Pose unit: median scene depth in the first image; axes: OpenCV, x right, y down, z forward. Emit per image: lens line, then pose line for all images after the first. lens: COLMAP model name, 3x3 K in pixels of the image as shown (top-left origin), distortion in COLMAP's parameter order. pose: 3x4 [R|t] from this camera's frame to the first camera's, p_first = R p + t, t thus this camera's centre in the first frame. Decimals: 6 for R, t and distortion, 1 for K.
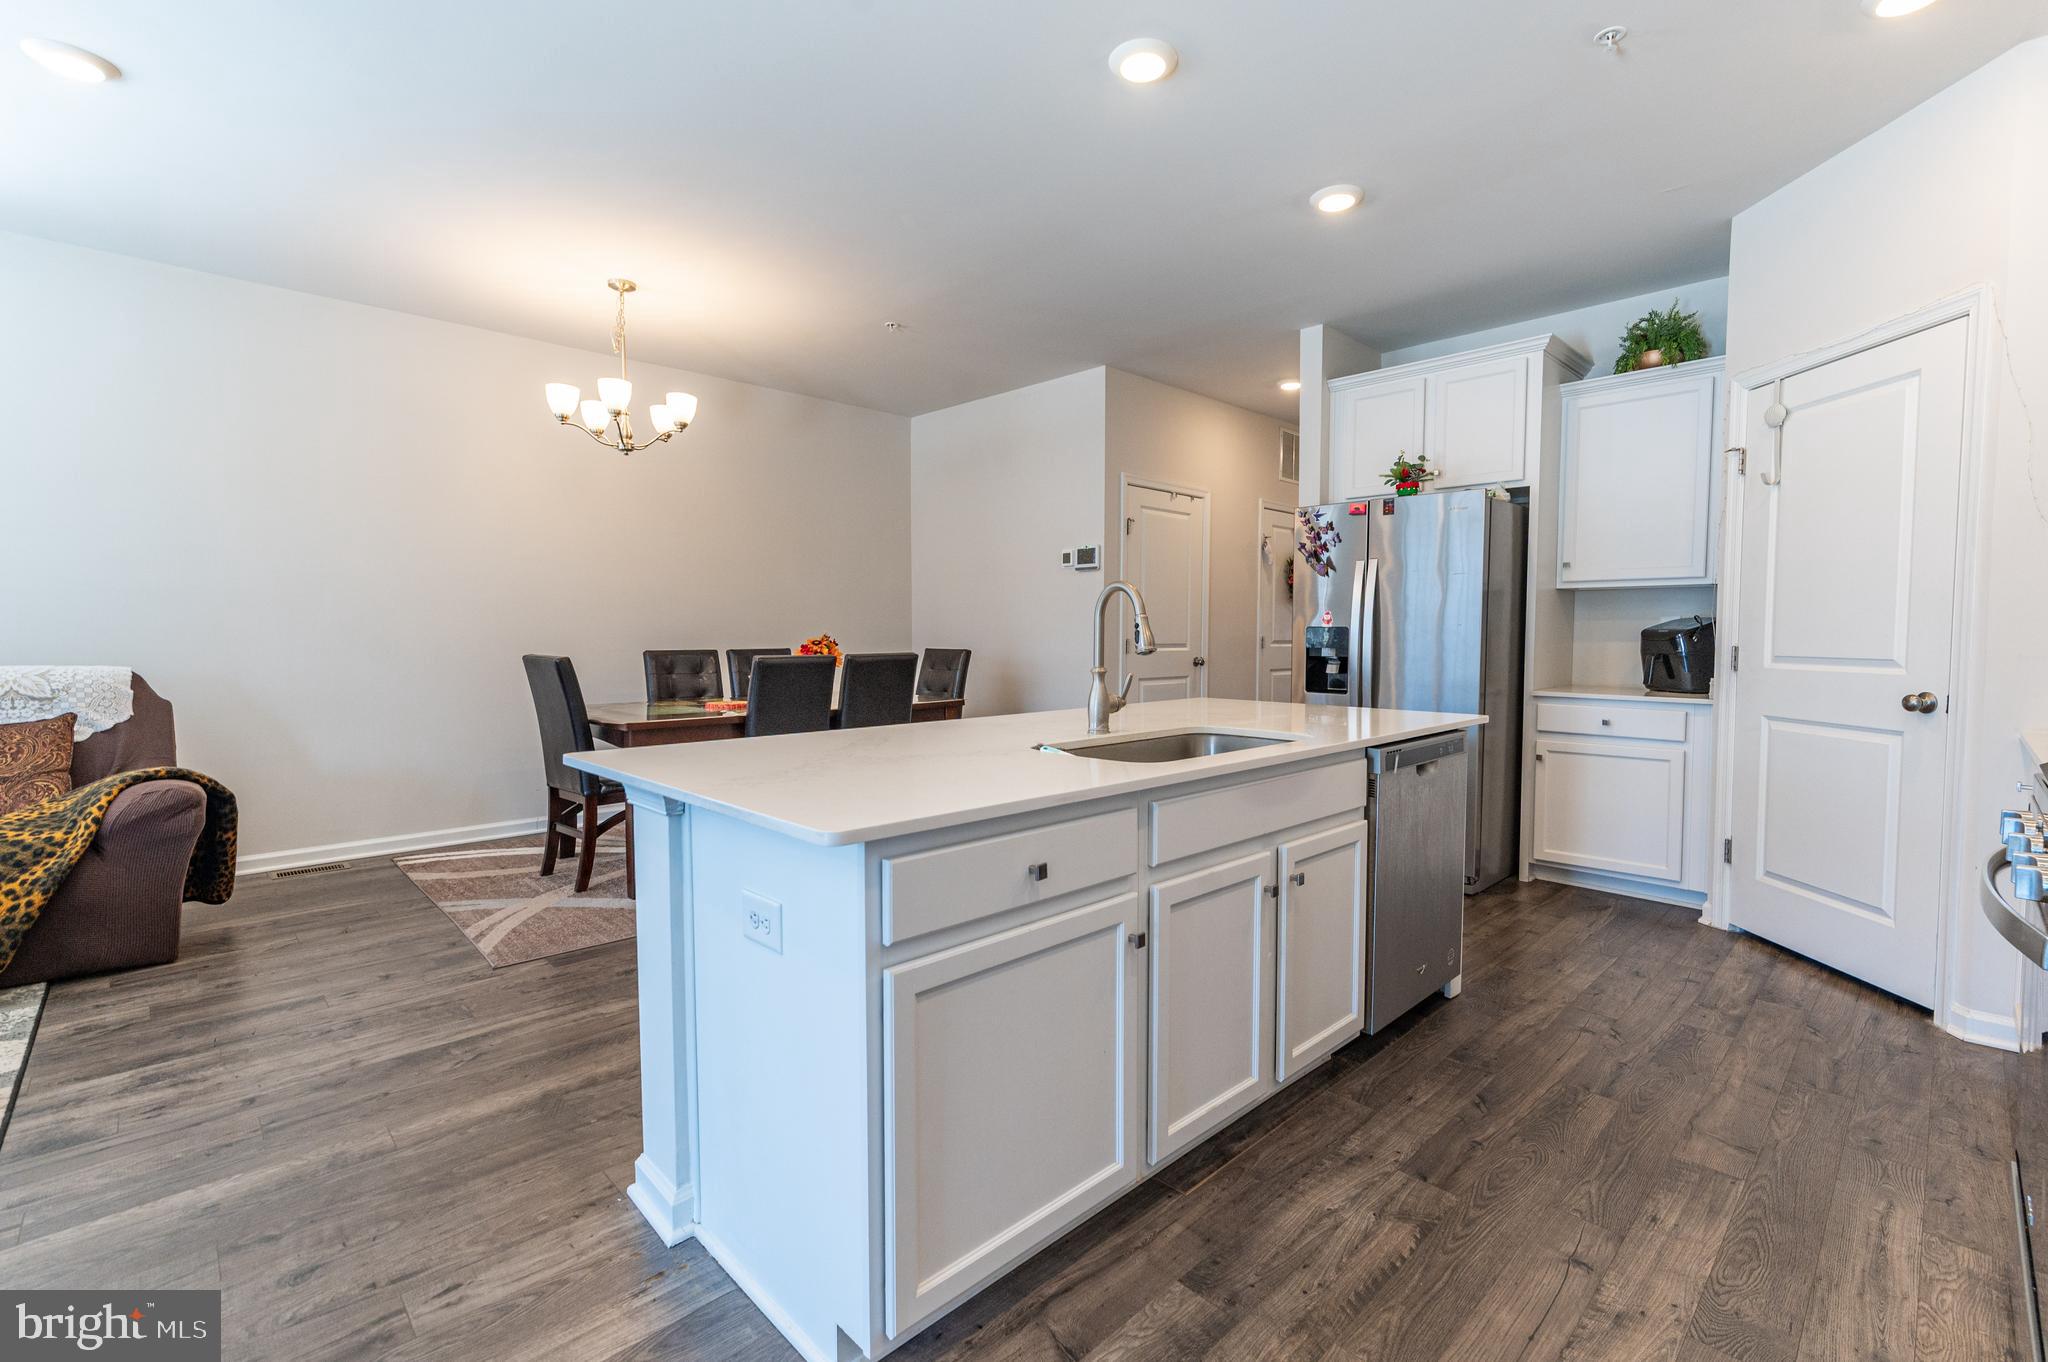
lens RADIAL K [[901.1, 0, 1047.5], [0, 901.1, 674.9], [0, 0, 1]] dist [0.000697, 0.000557]
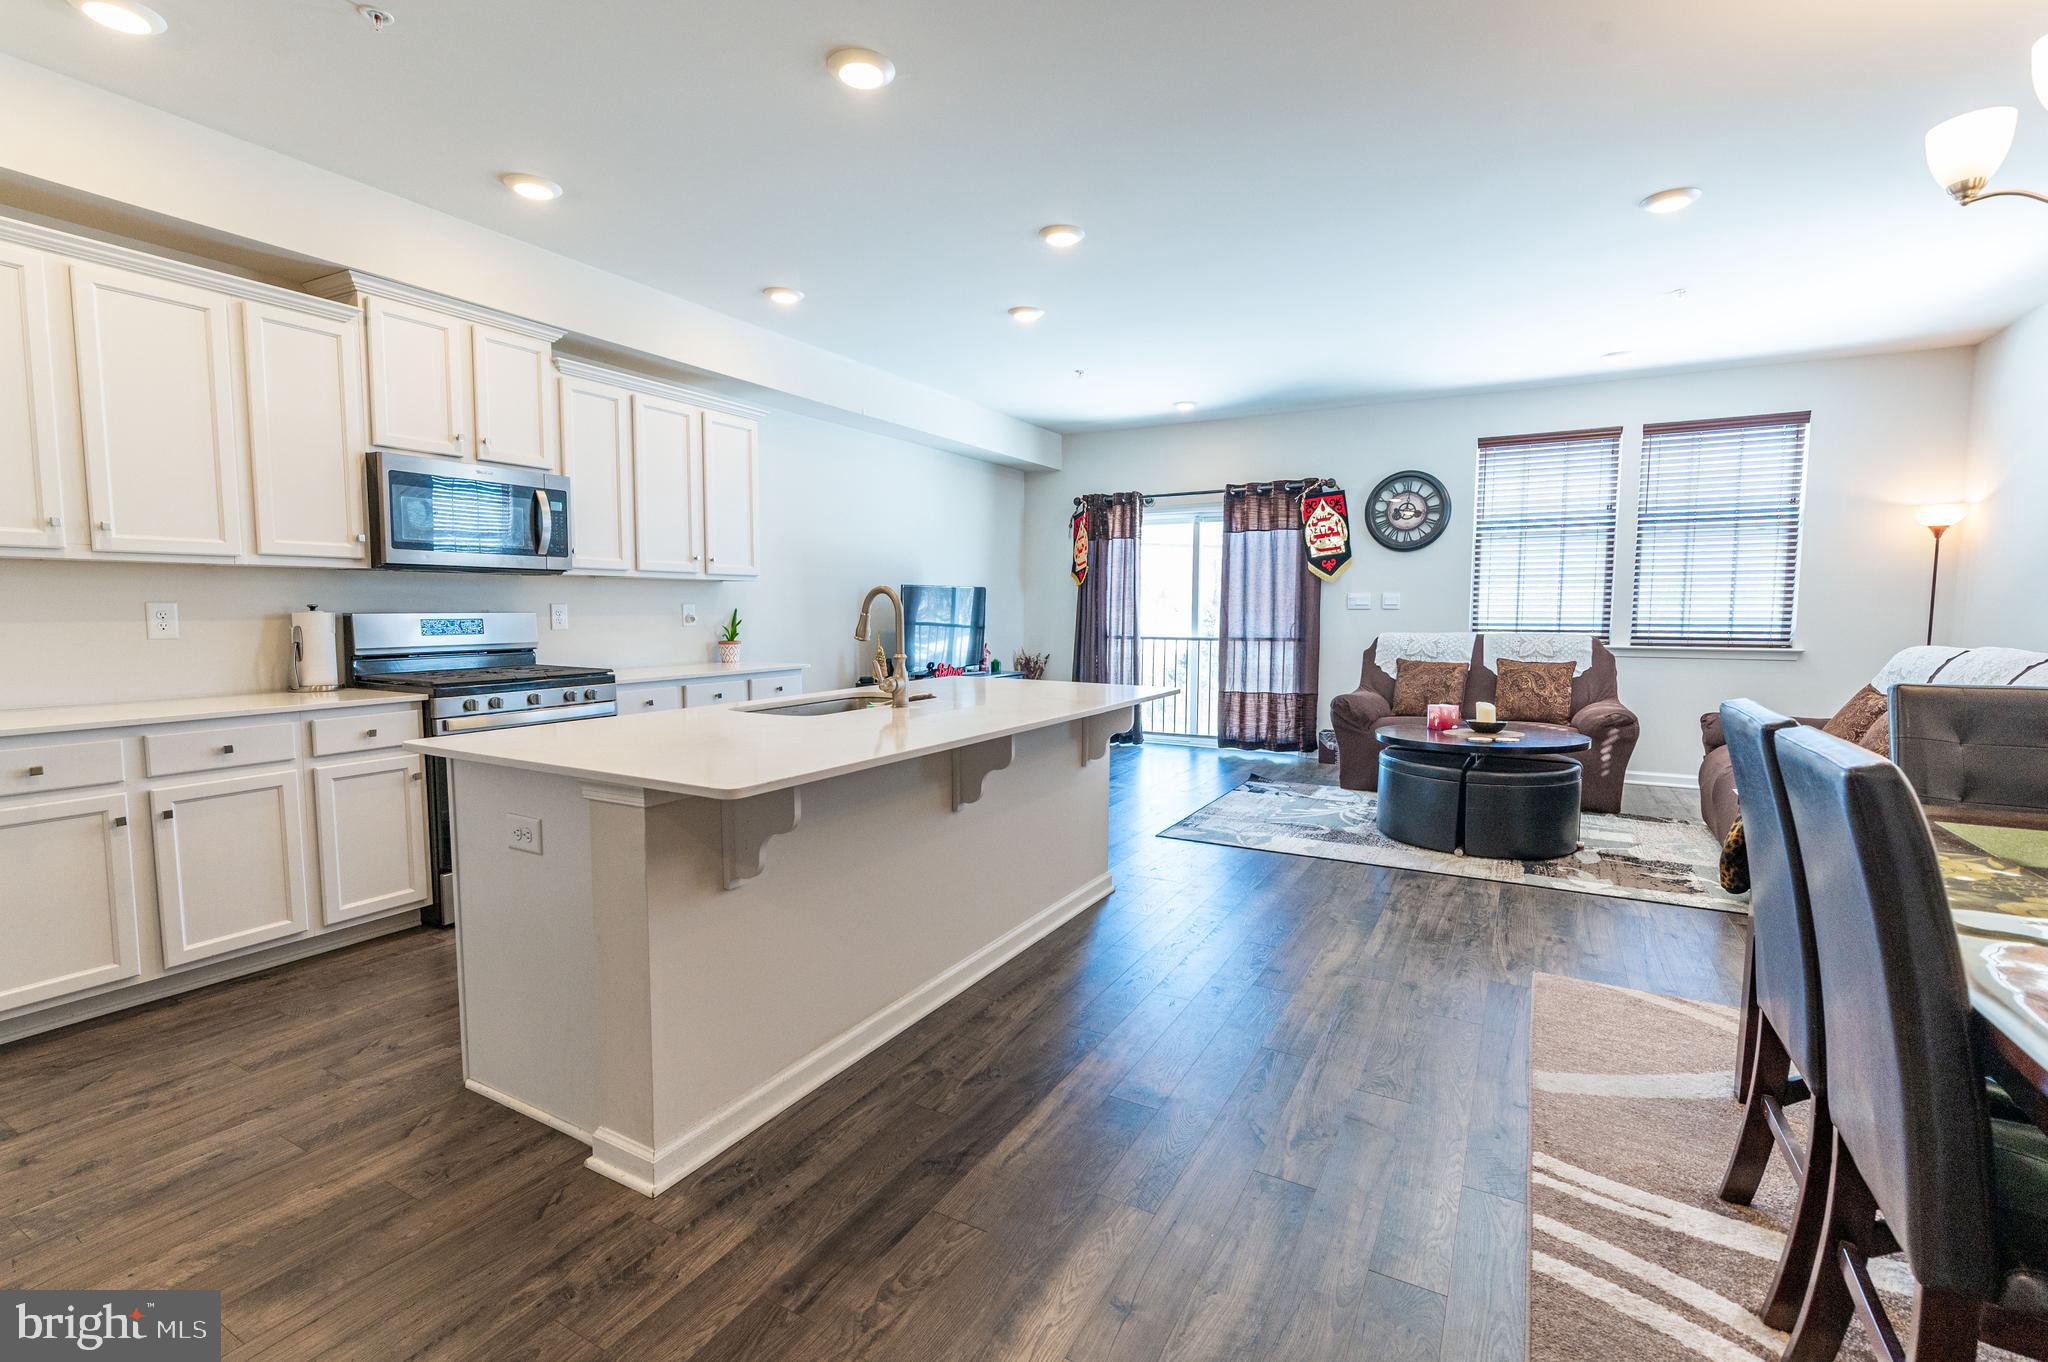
lens RADIAL K [[907.0, 0, 1029.7], [0, 907.0, 679.7], [0, 0, 1]] dist [0.000078, 0.000182]
pose [[-0.960447, 0.018892, -0.277822, 0.141750], [-0.018221, 0.991294, 0.130399, -0.084027], [0.277867, 0.130303, -0.951741, 1.362697]]
